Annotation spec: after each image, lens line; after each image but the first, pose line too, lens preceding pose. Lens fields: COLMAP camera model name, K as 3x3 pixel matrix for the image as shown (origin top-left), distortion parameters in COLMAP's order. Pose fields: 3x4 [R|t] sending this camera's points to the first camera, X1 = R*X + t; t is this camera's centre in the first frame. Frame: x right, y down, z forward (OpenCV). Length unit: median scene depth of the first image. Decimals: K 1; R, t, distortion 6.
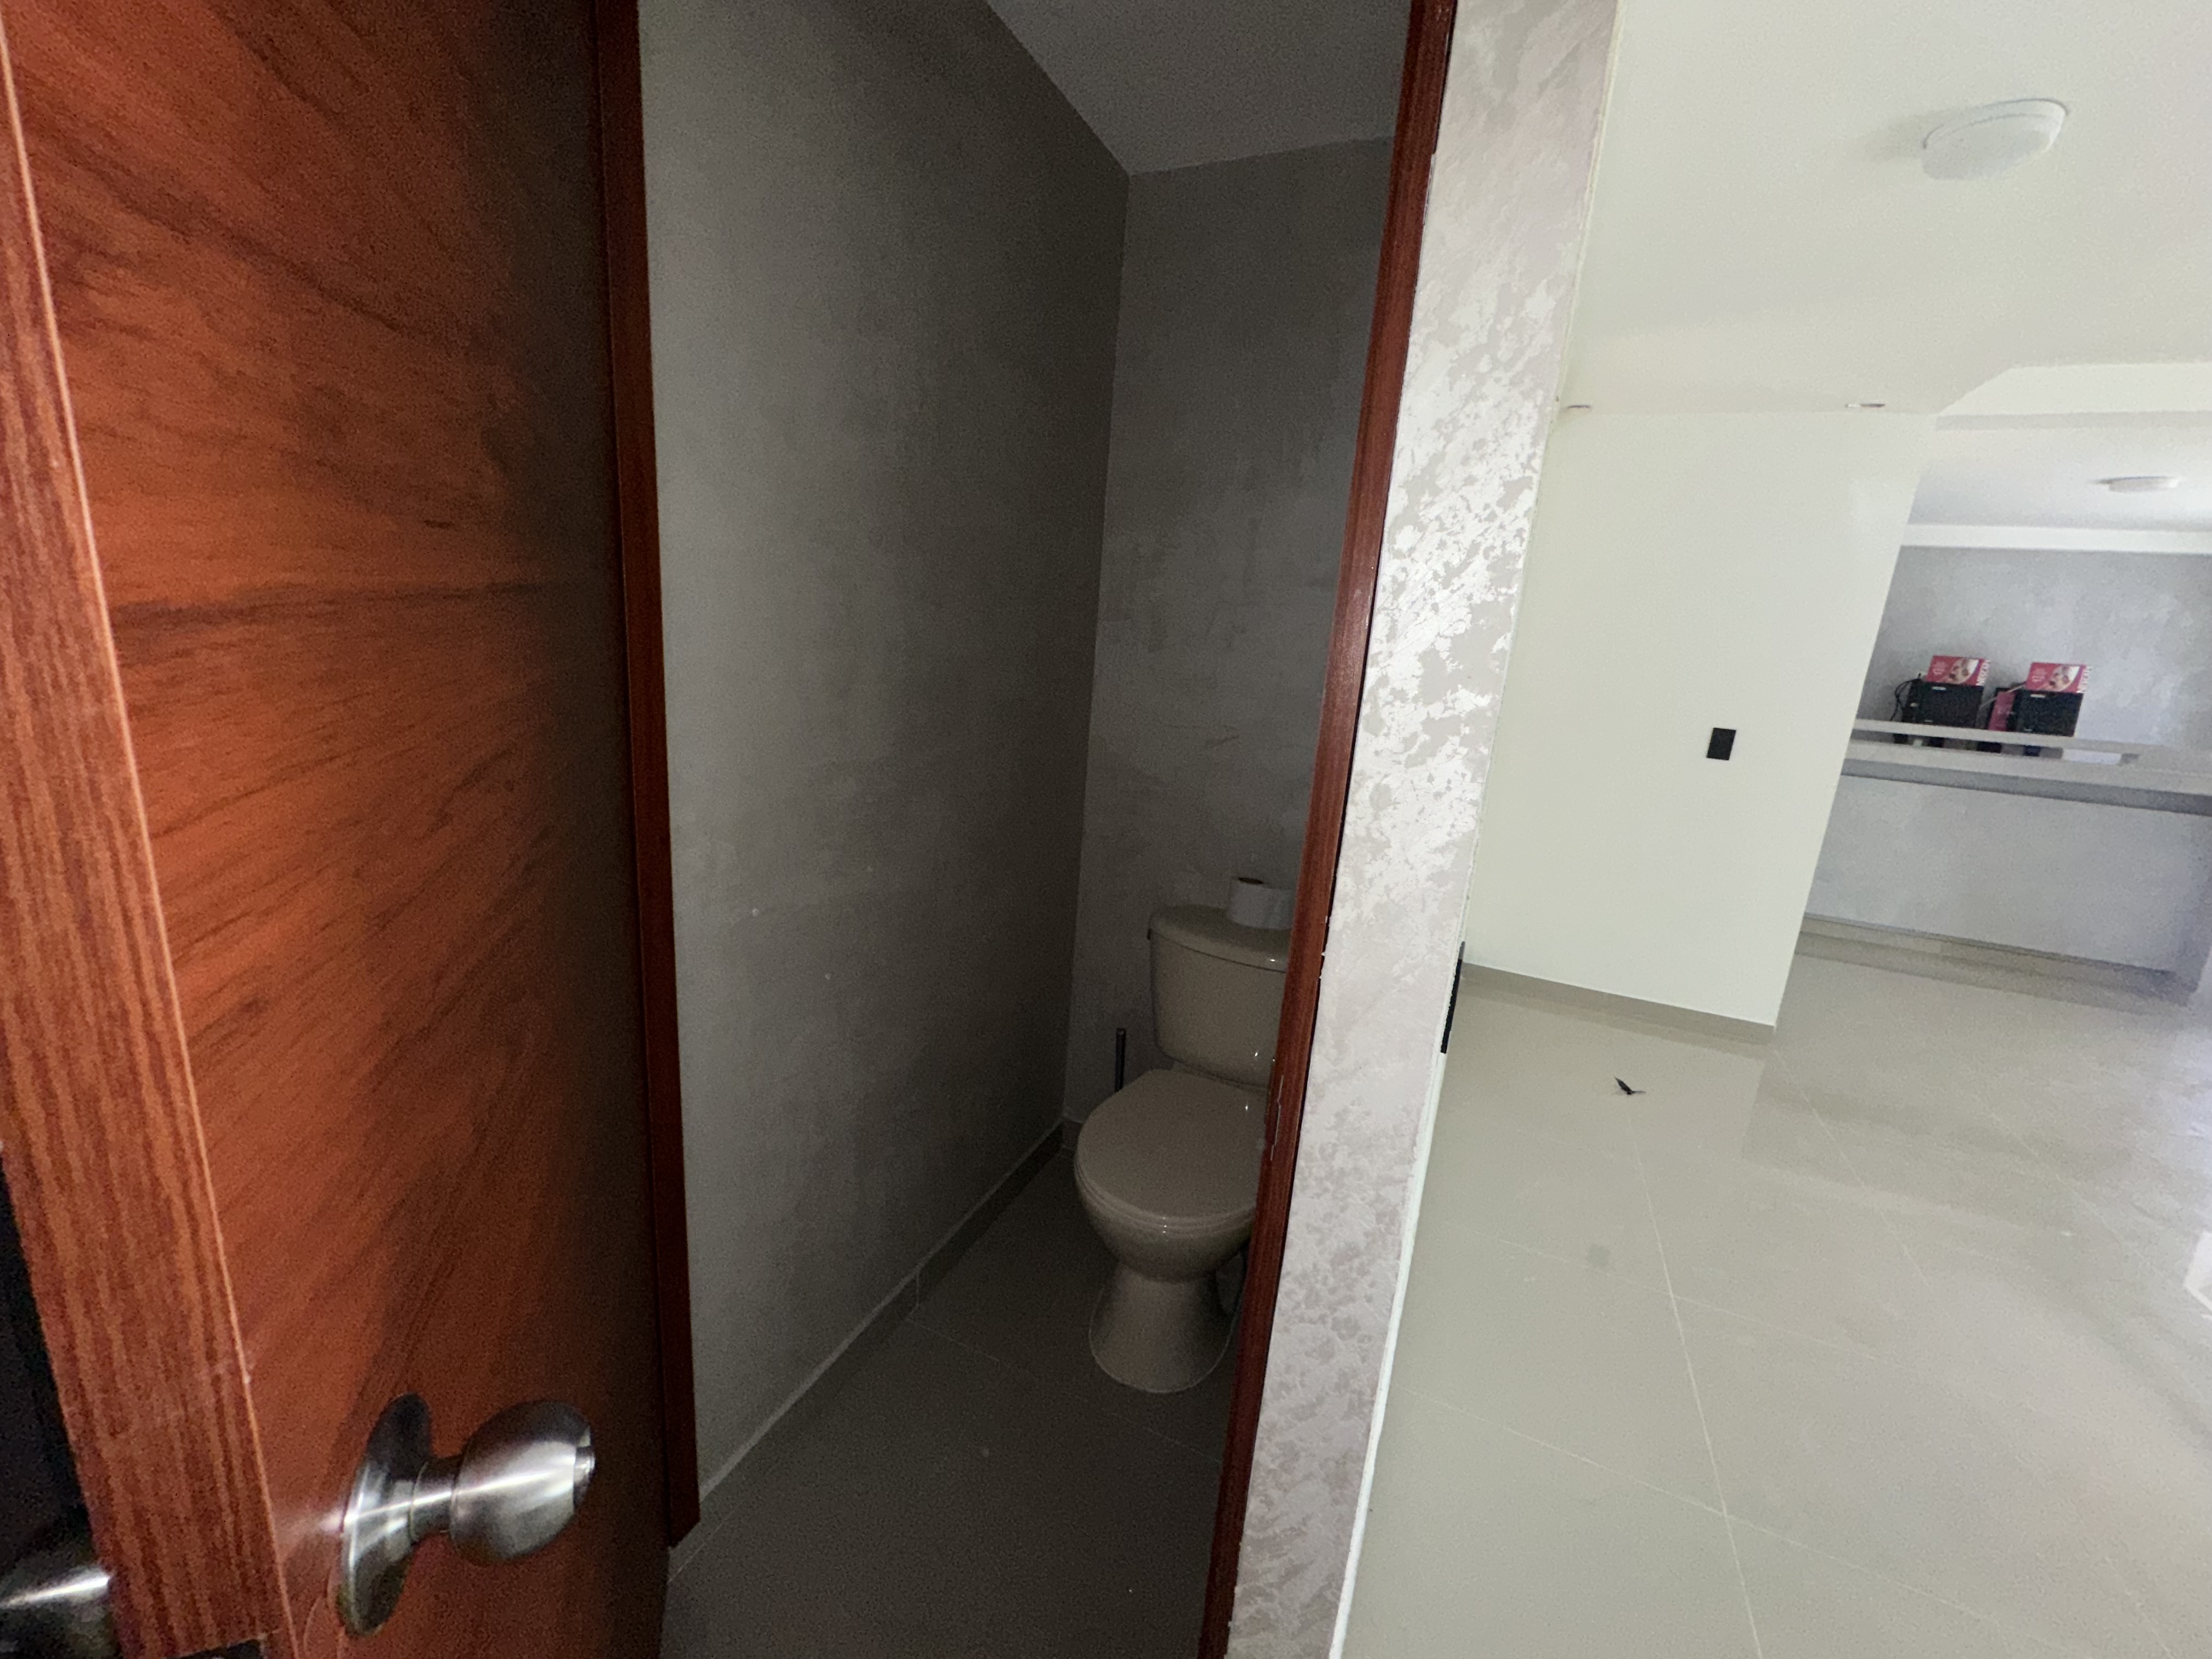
lens RADIAL K [[880.3, 0, 1113.9], [0, 880.3, 819.1], [0, 0, 1]] dist [-0.005187, 0.001365]
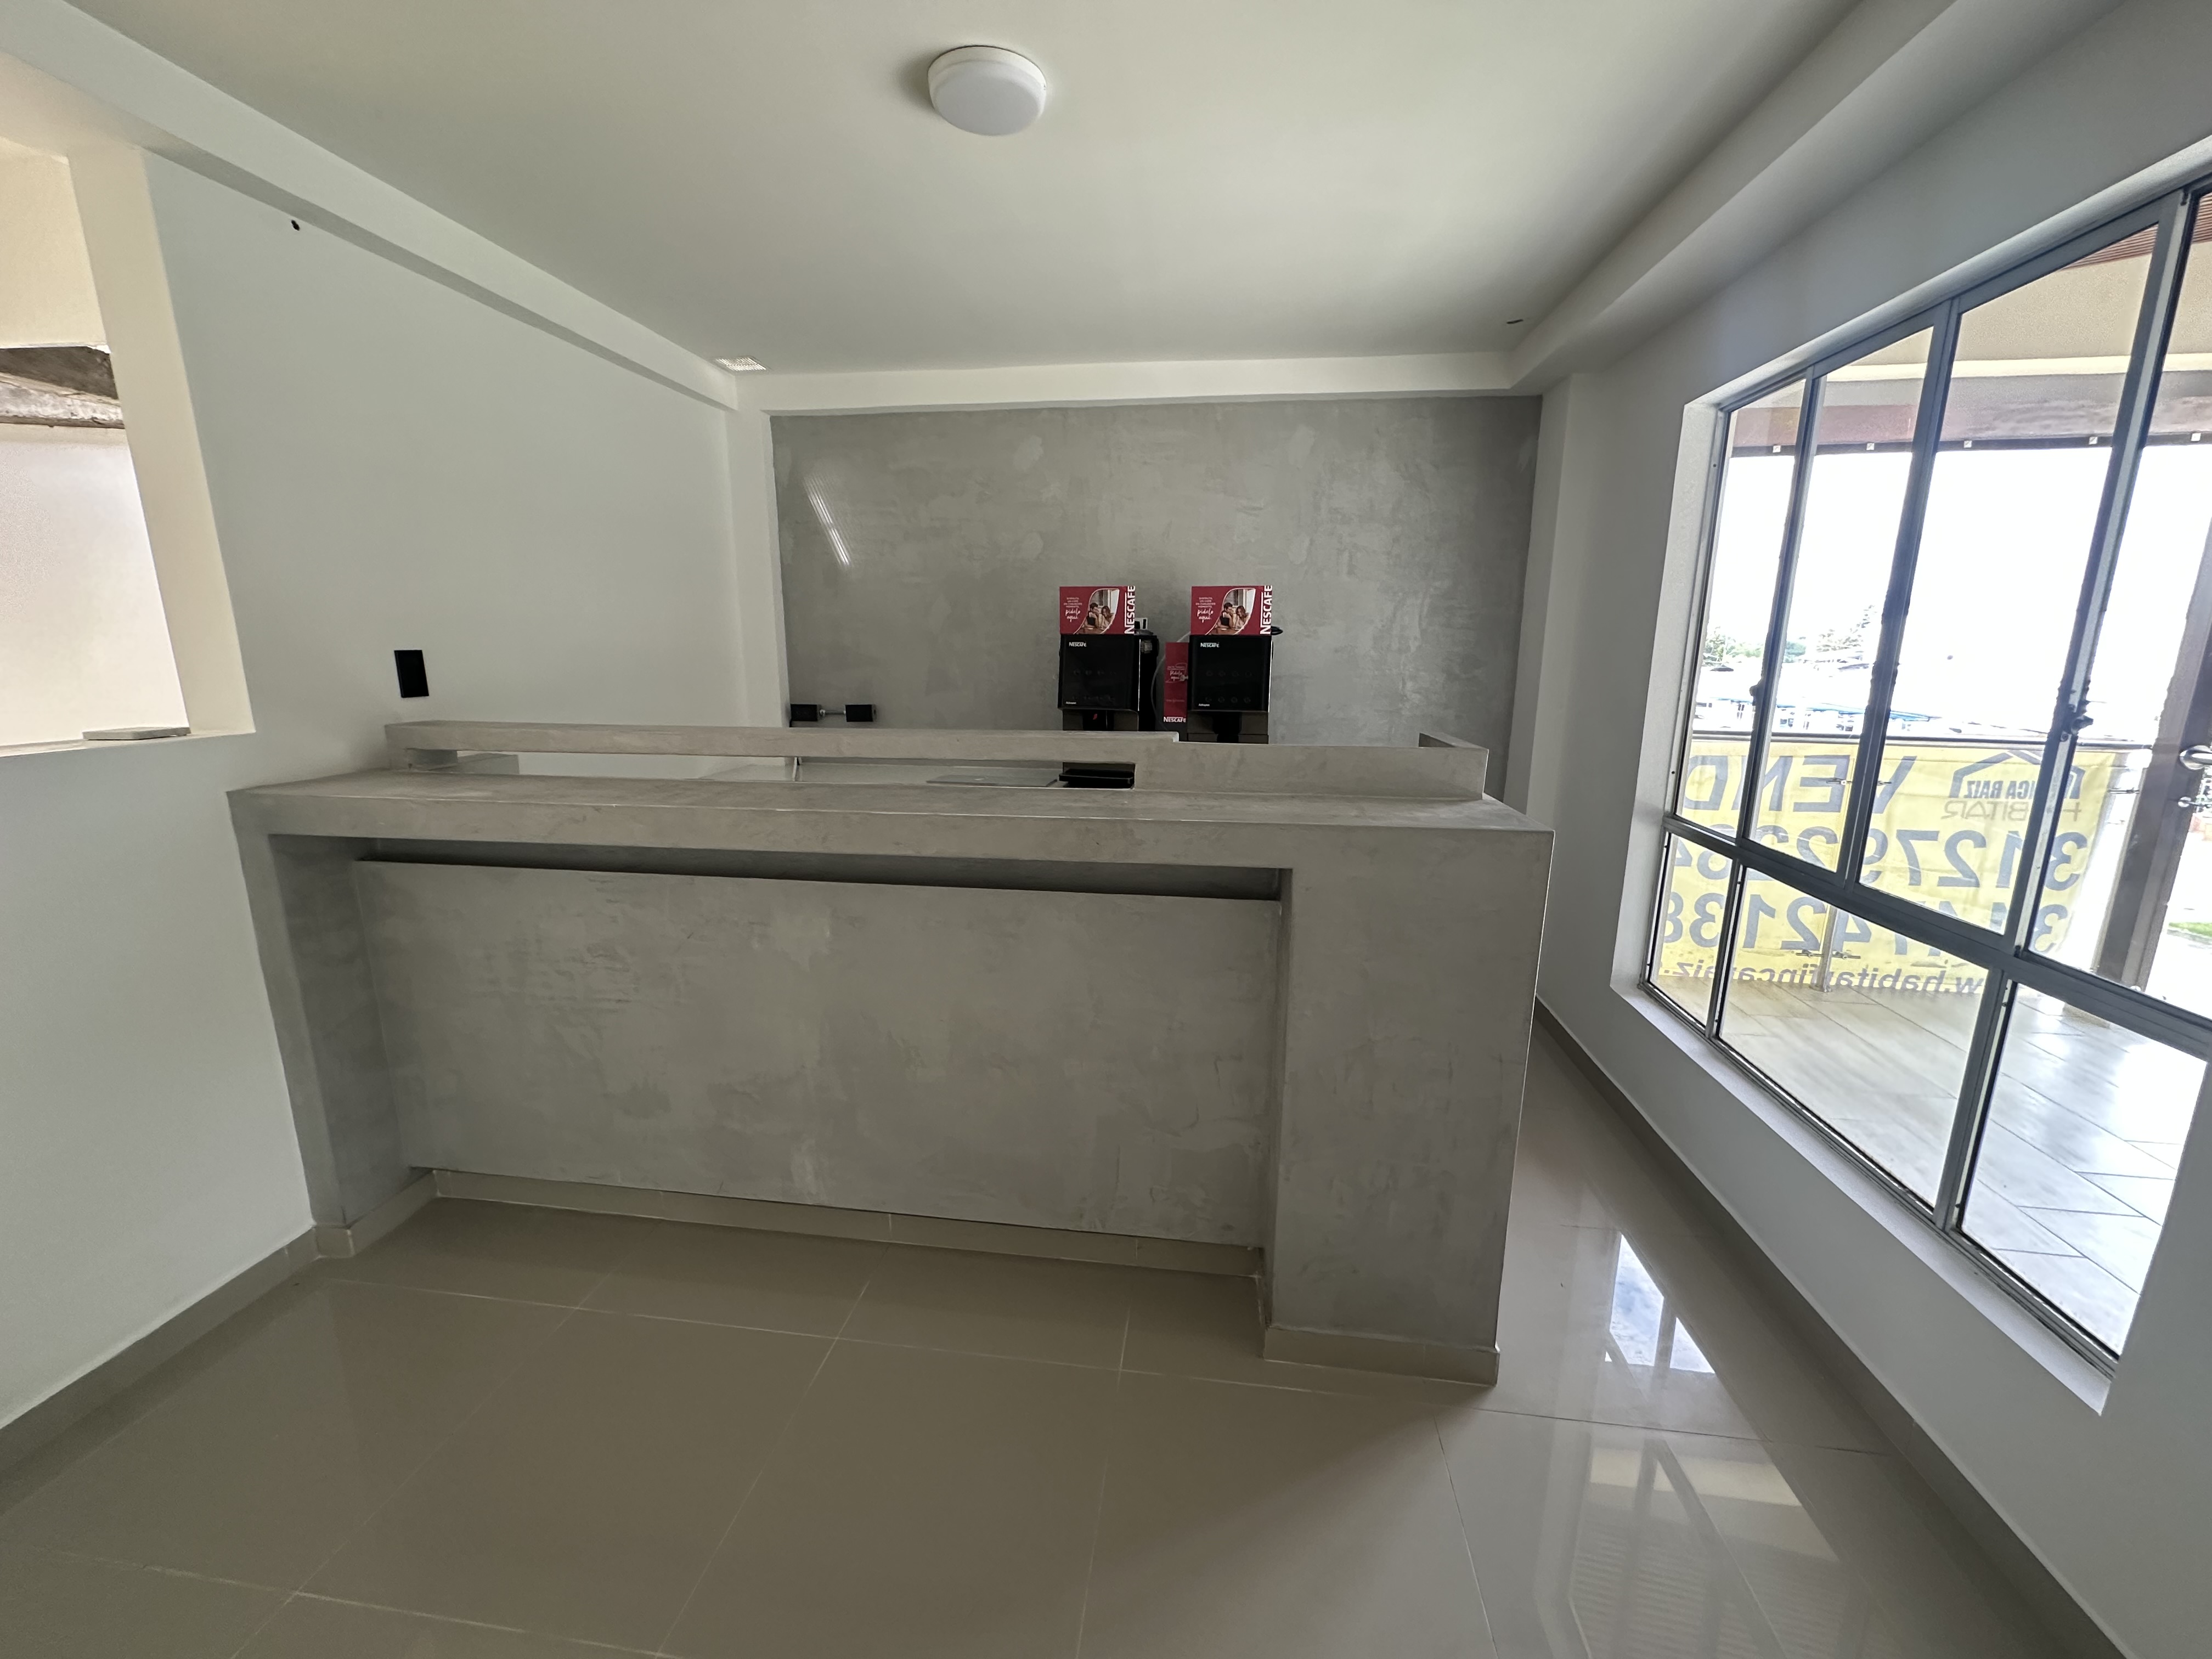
lens RADIAL K [[880.3, 0, 1092.9], [0, 880.3, 837.0], [0, 0, 1]] dist [-0.005187, 0.001365]
pose [[0.961274, -0.120018, 0.248088, 0.827716], [0.120223, 0.992643, 0.014382, -0.032417], [-0.247989, 0.016001, 0.968631, 0.463237]]
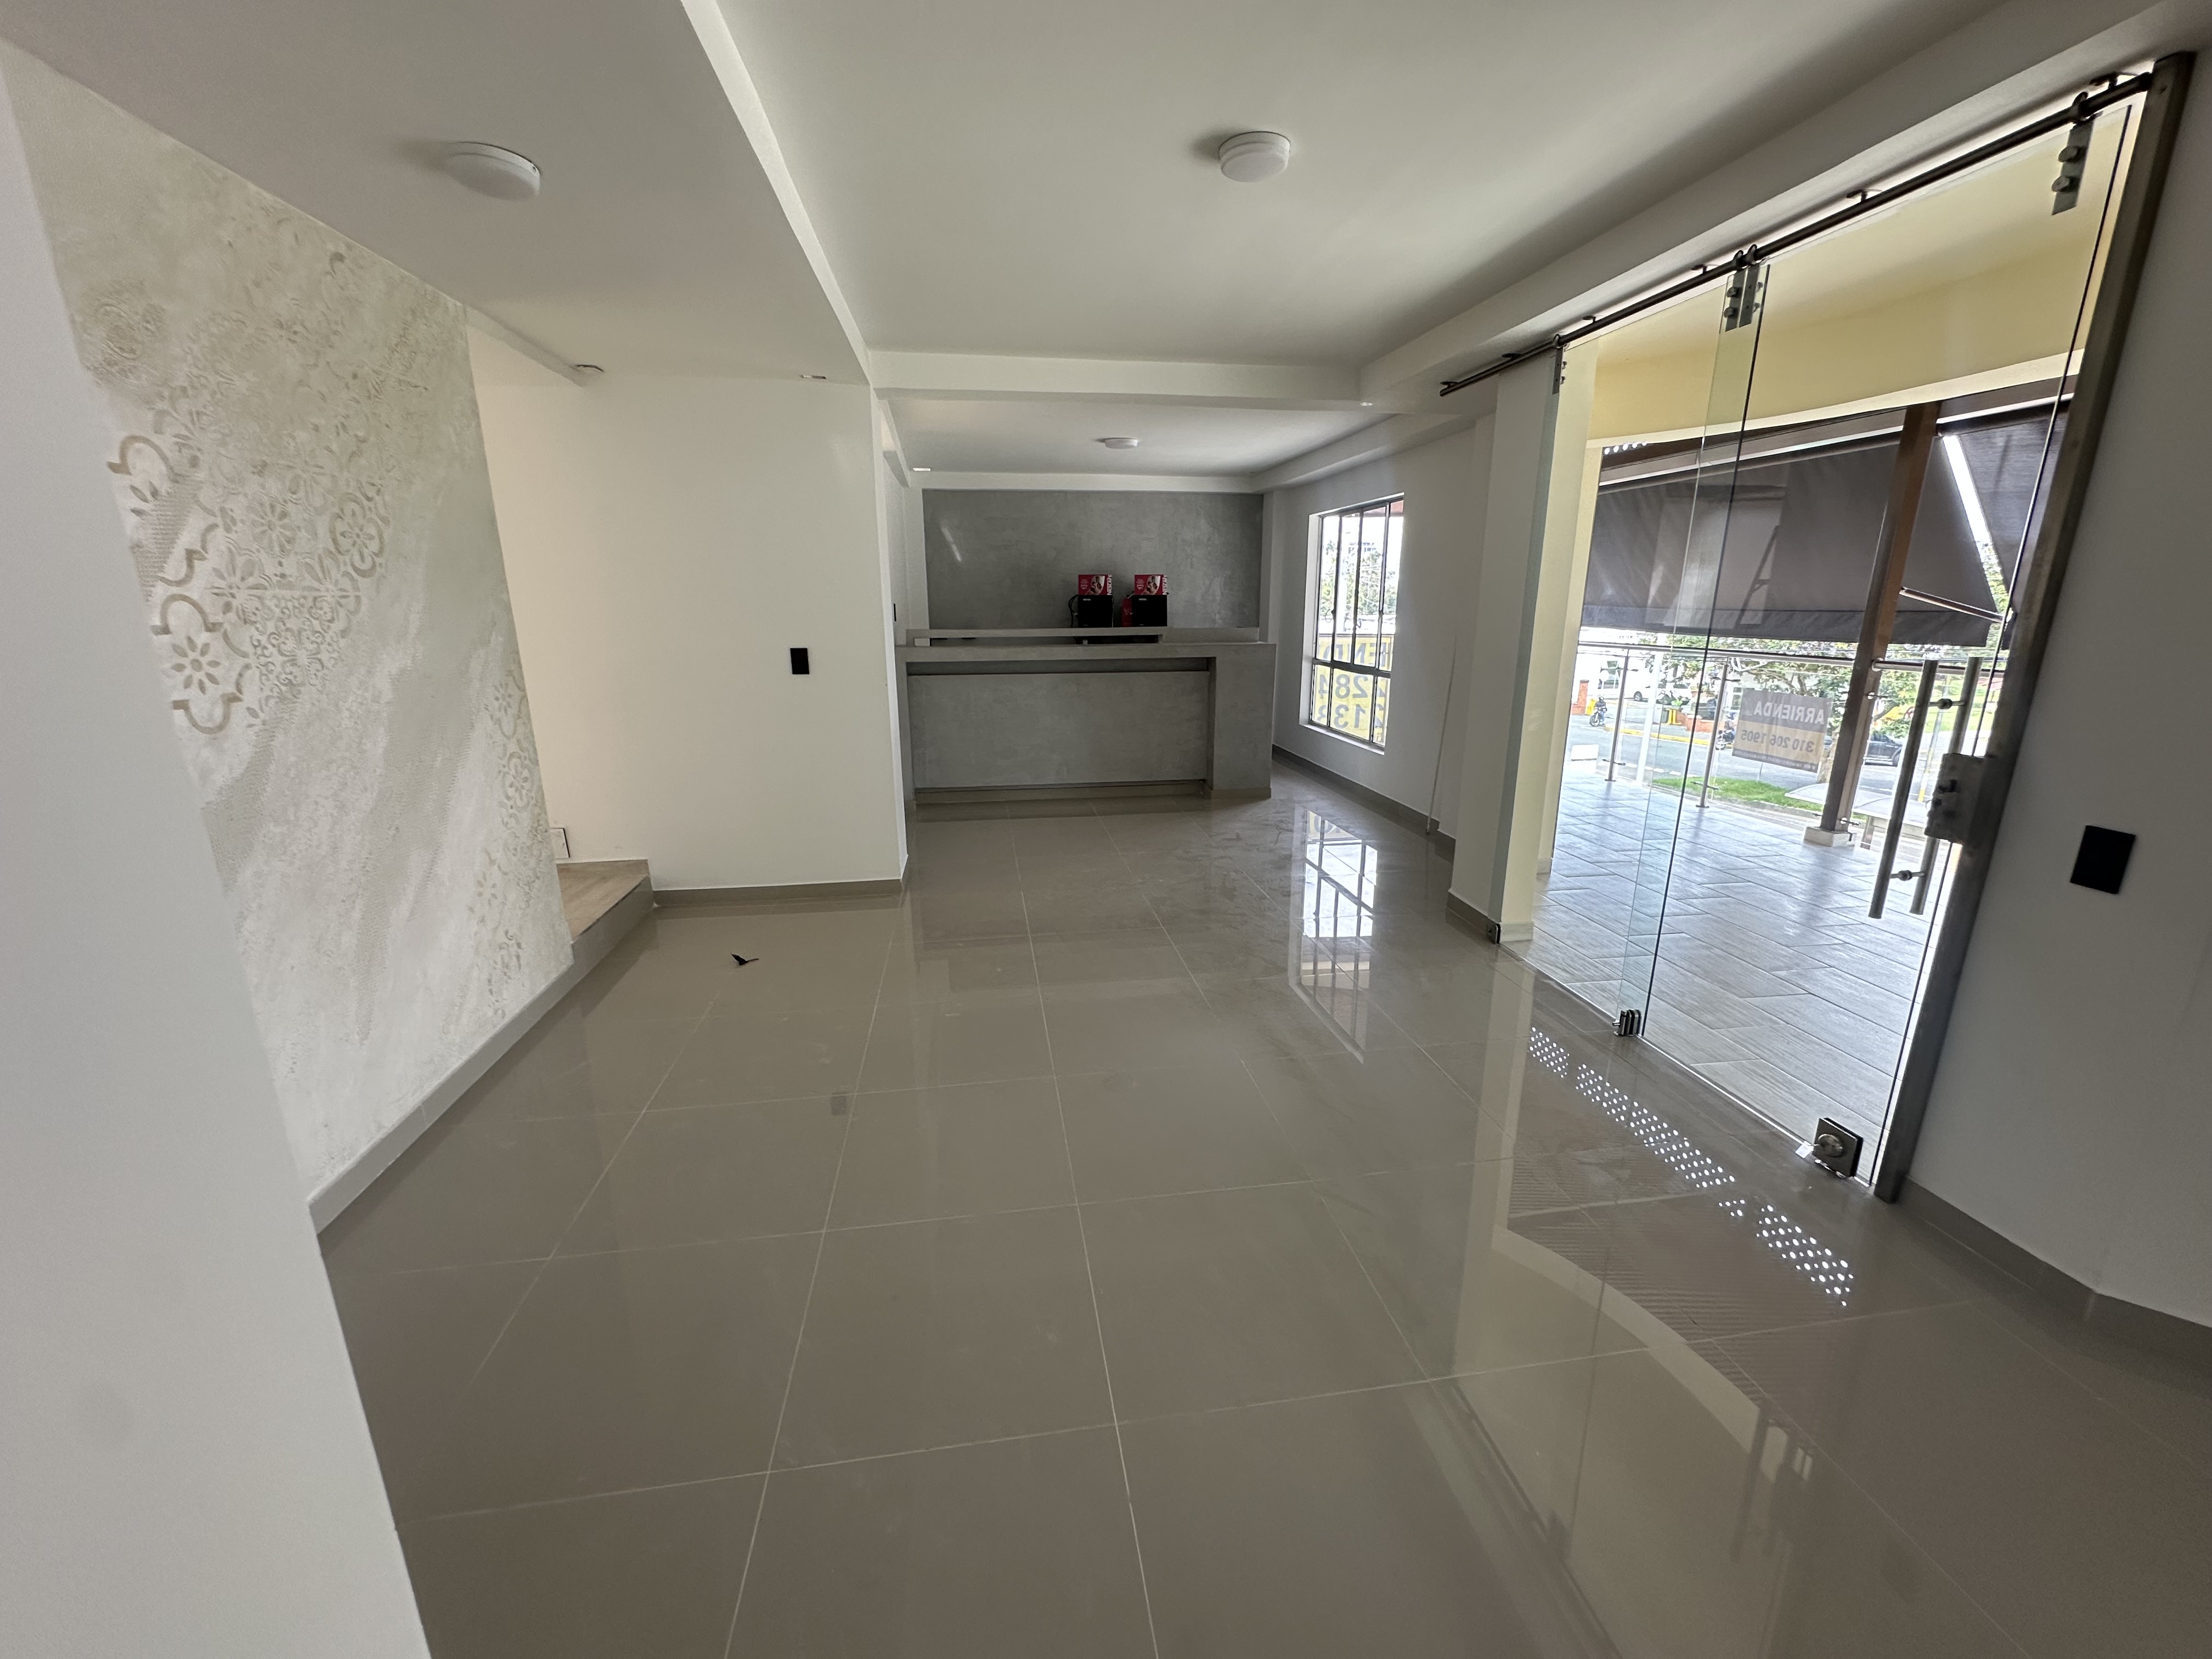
lens RADIAL K [[880.3, 0, 1120.6], [0, 880.3, 816.4], [0, 0, 1]] dist [-0.005187, 0.001365]
pose [[0.833728, -0.206276, 0.512200, 0.249852], [0.183143, 0.978396, 0.095916, 0.054468], [-0.520919, 0.013838, 0.853494, -0.156480]]
